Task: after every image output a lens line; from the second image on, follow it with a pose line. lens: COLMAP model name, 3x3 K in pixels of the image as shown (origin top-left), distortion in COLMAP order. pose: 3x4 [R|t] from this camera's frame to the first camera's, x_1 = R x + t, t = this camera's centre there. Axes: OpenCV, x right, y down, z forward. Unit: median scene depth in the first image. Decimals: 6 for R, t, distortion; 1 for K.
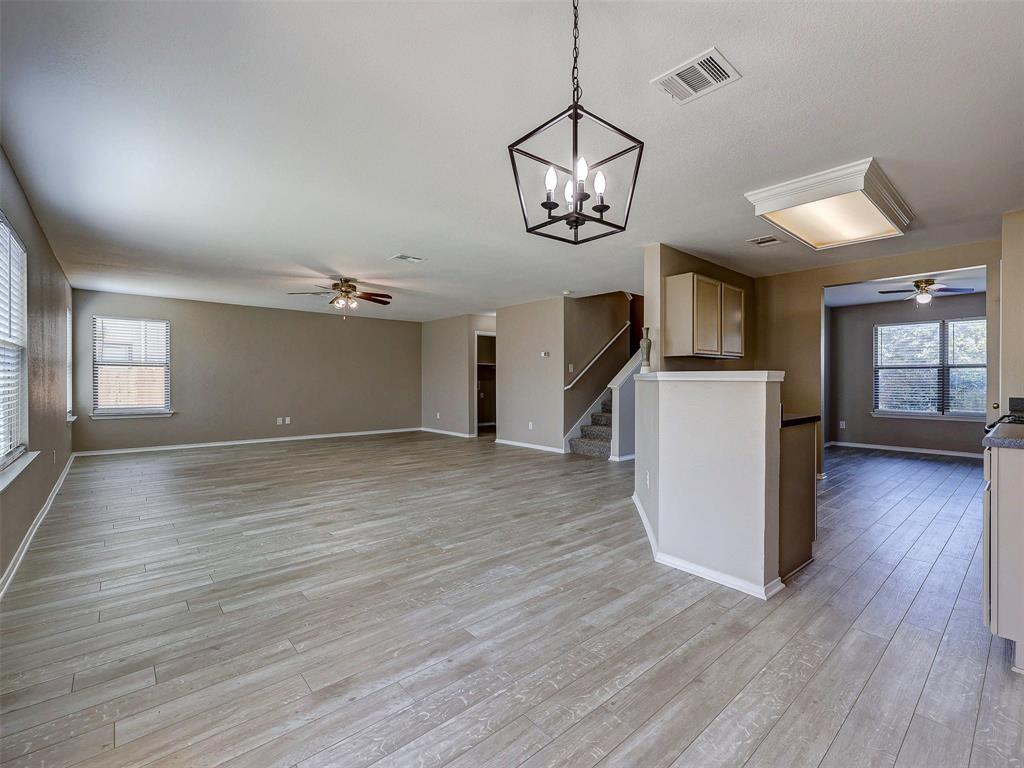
lens RADIAL K [[459.5, 0, 546.4], [0, 459.5, 385.6], [0, 0, 1]] dist [-0.005246, -0.000371]
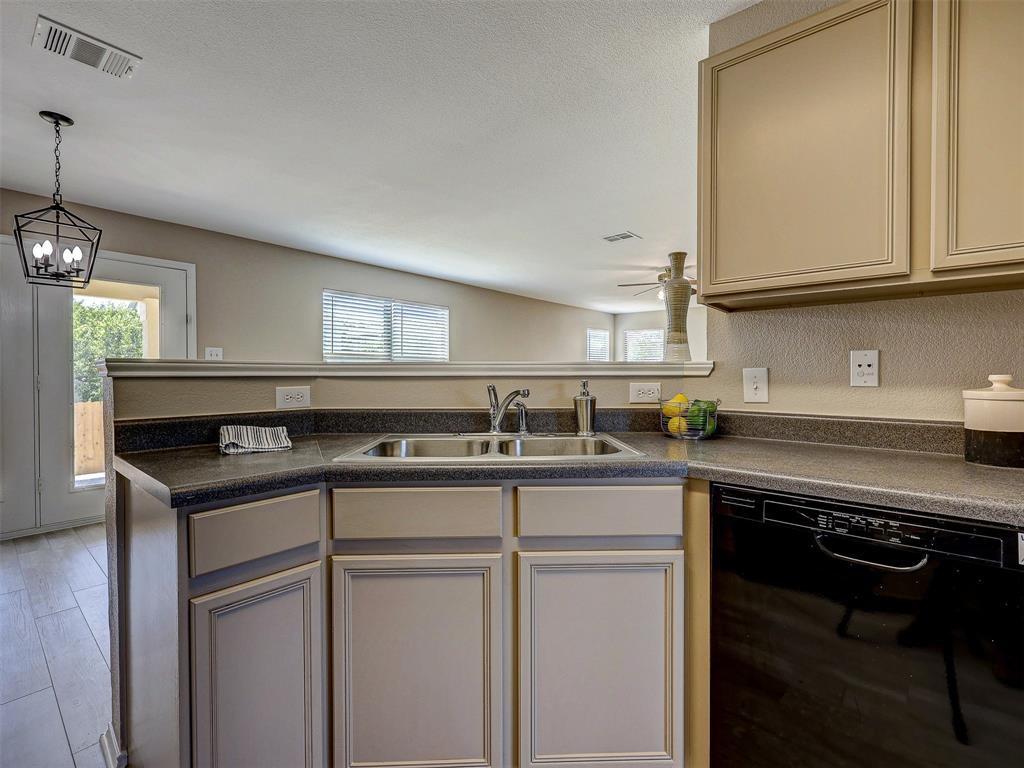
lens RADIAL K [[464.7, 0, 517.5], [0, 464.7, 381.0], [0, 0, 1]] dist [0.000722, -0.000088]
pose [[0.116992, 0.008877, -0.993093, 0.414524], [-0.013234, 0.999885, 0.007379, -0.005164], [0.993045, 0.012279, 0.117096, 0.528061]]
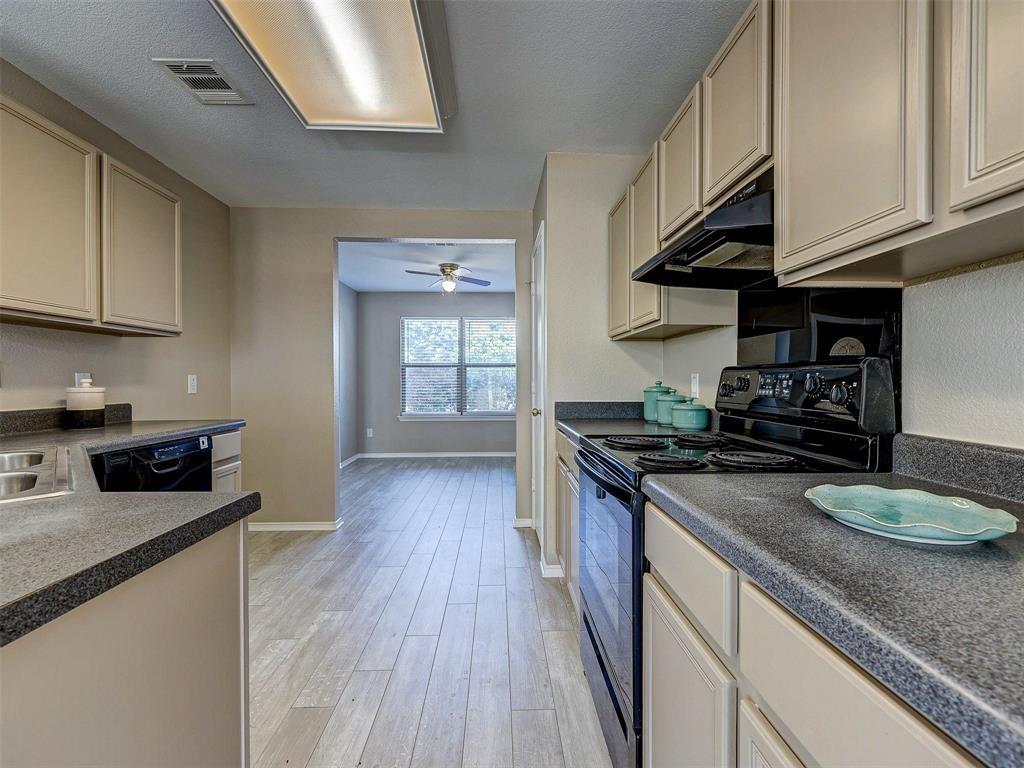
lens RADIAL K [[464.7, 0, 517.5], [0, 464.7, 381.0], [0, 0, 1]] dist [0.000722, -0.000088]
pose [[0.646580, -0.001865, 0.762844, 0.210228], [0.008956, 0.999947, -0.005147, -0.002878], [-0.762794, 0.010160, 0.646562, 0.296801]]
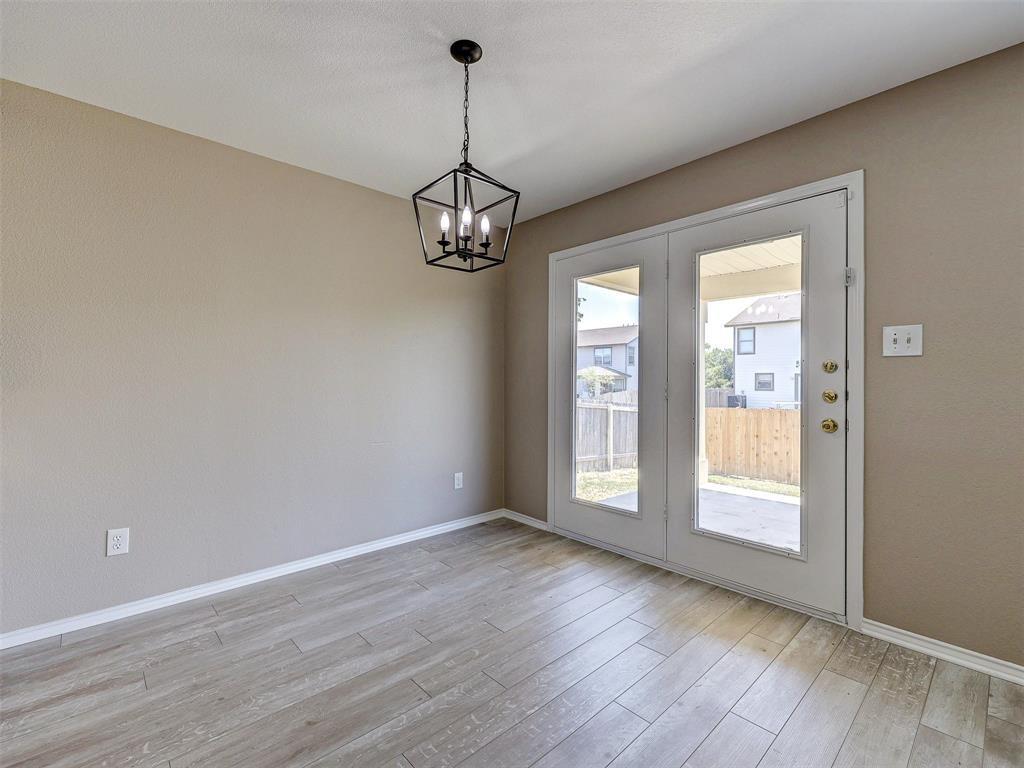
lens RADIAL K [[462.8, 0, 514.3], [0, 462.8, 382.8], [0, 0, 1]] dist [-0.001183, -0.000131]
pose [[-0.999985, -0.003697, 0.004102, -0.016177], [-0.003623, 0.999835, 0.017790, -0.007468], [-0.004167, 0.017775, -0.999833, 0.494523]]
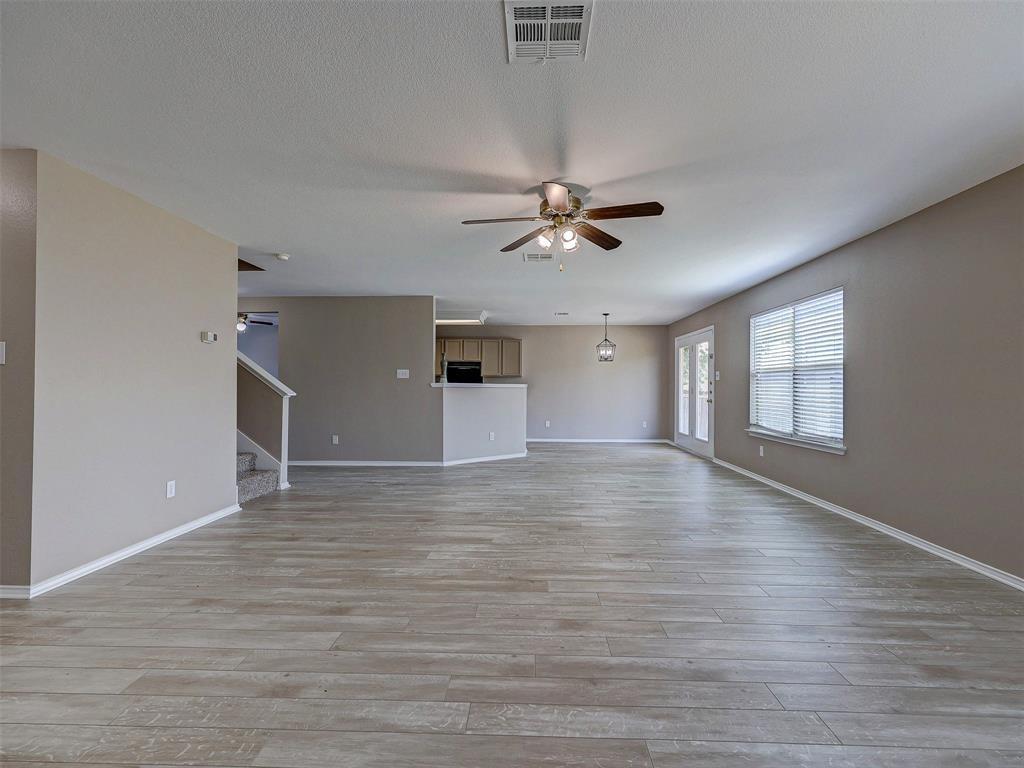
lens RADIAL K [[464.7, 0, 517.5], [0, 464.7, 381.0], [0, 0, 1]] dist [0.000722, -0.000088]
pose [[-0.708155, 0.004816, 0.706041, -0.702025], [0.005487, 0.999984, -0.001318, -0.019883], [-0.706036, 0.002941, -0.708170, 1.272533]]
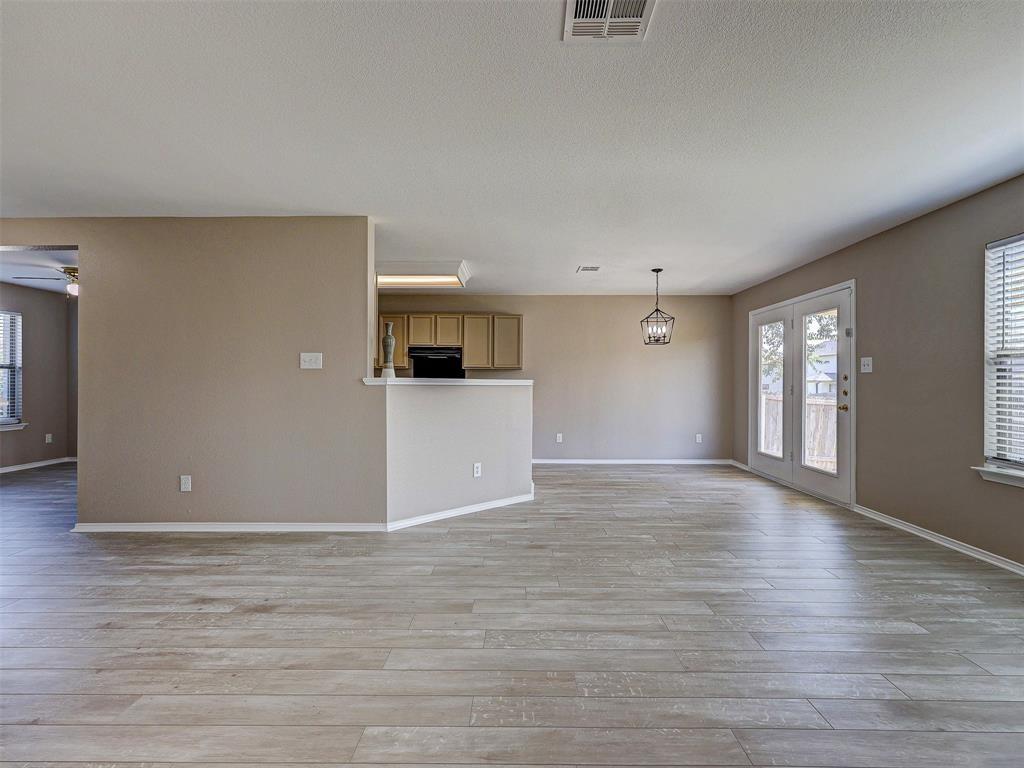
lens RADIAL K [[460.2, 0, 517.0], [0, 460.2, 382.1], [0, 0, 1]] dist [-0.002394, -0.000332]
pose [[-0.724628, -0.000652, 0.689140, -0.356886], [0.006589, 0.999947, 0.007874, -0.015749], [-0.689109, 0.010247, -0.724586, 0.956213]]
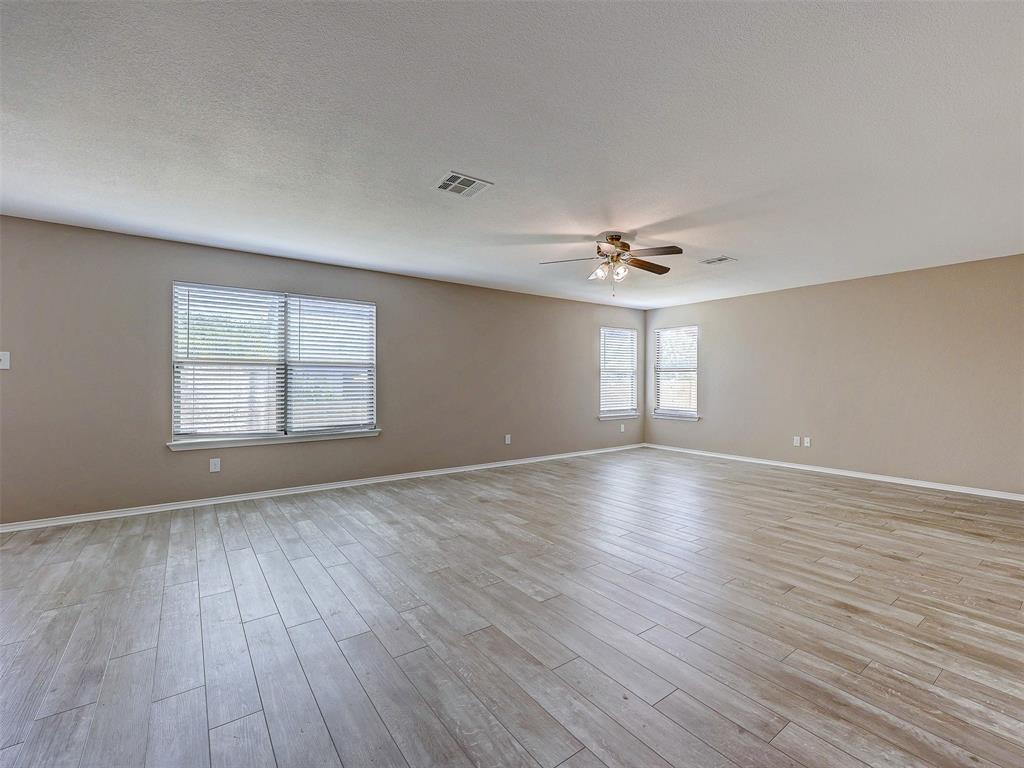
lens RADIAL K [[462.0, 0, 568.0], [0, 462.0, 381.5], [0, 0, 1]] dist [-0.001102, -0.000301]
pose [[-0.057756, -0.004865, -0.998319, 0.225622], [-0.013223, 0.999904, -0.004108, -0.012254], [0.998243, 0.012963, -0.057815, 0.882056]]
